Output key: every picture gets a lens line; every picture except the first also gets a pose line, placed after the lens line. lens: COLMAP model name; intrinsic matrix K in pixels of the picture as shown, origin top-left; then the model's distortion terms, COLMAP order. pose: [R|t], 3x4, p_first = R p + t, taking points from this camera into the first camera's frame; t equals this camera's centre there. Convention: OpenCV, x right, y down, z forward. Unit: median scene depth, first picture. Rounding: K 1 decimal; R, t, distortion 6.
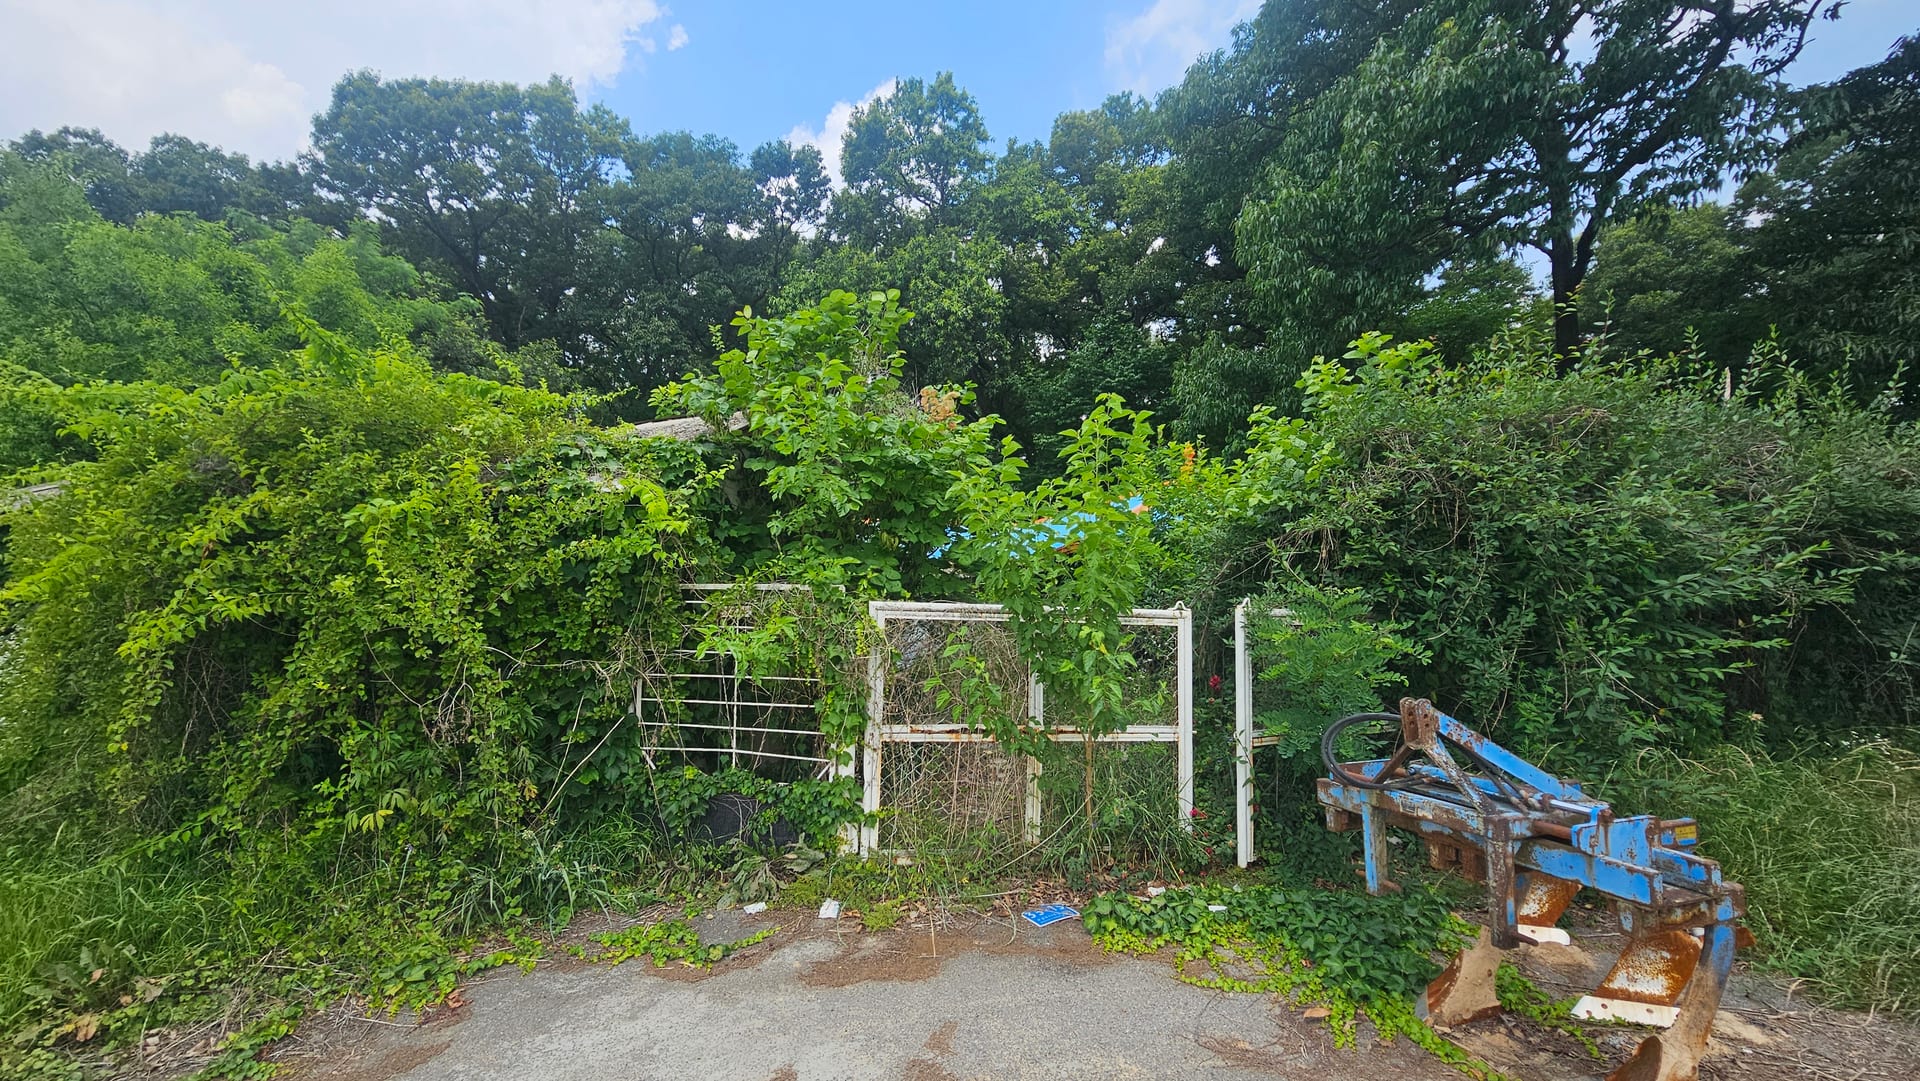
lens RADIAL K [[794.1, 0, 951.7], [0, 794.1, 547.3], [0, 0, 1]] dist [-0.001374, -0.000192]
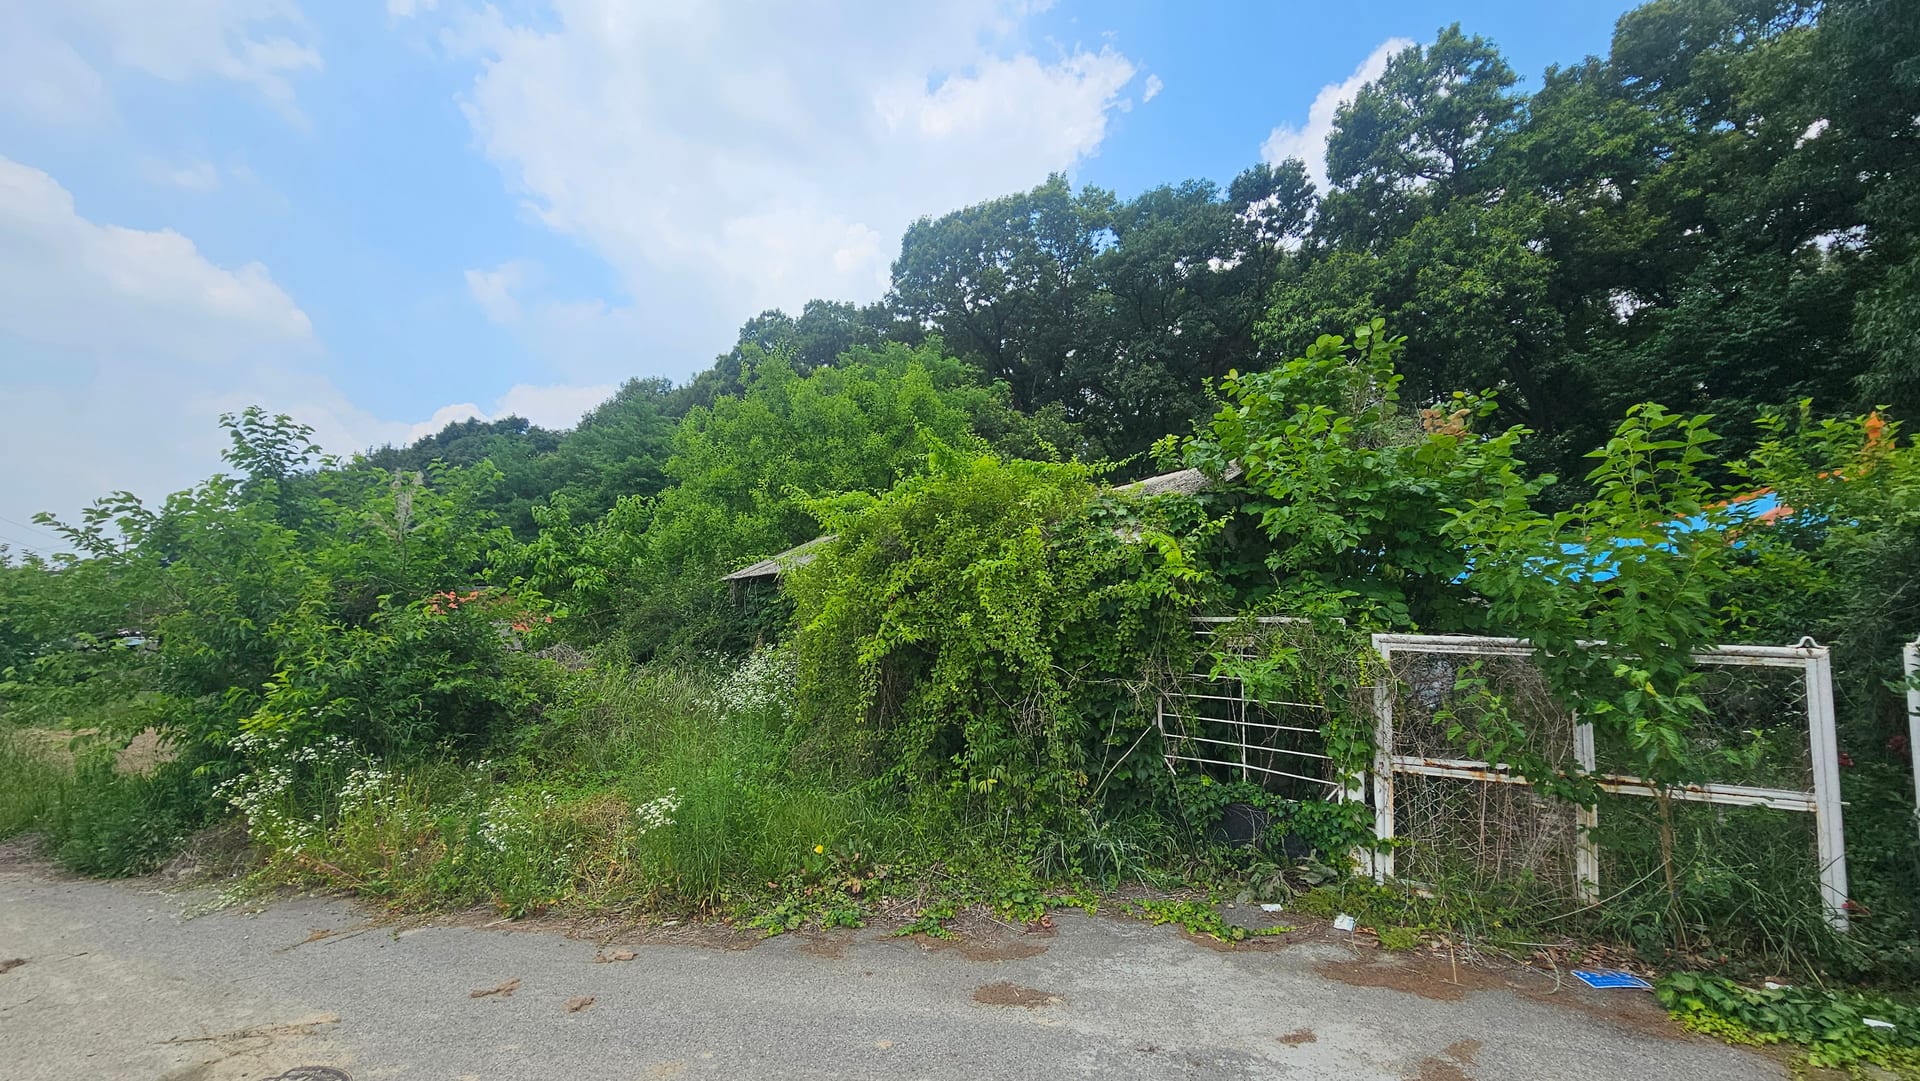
lens RADIAL K [[794.1, 0, 951.7], [0, 794.1, 547.3], [0, 0, 1]] dist [-0.001374, -0.000192]
pose [[0.822899, -0.052524, -0.565755, 0.038545], [0.032312, 0.998433, -0.045696, -0.015478], [0.567269, 0.019322, 0.823306, -0.173161]]
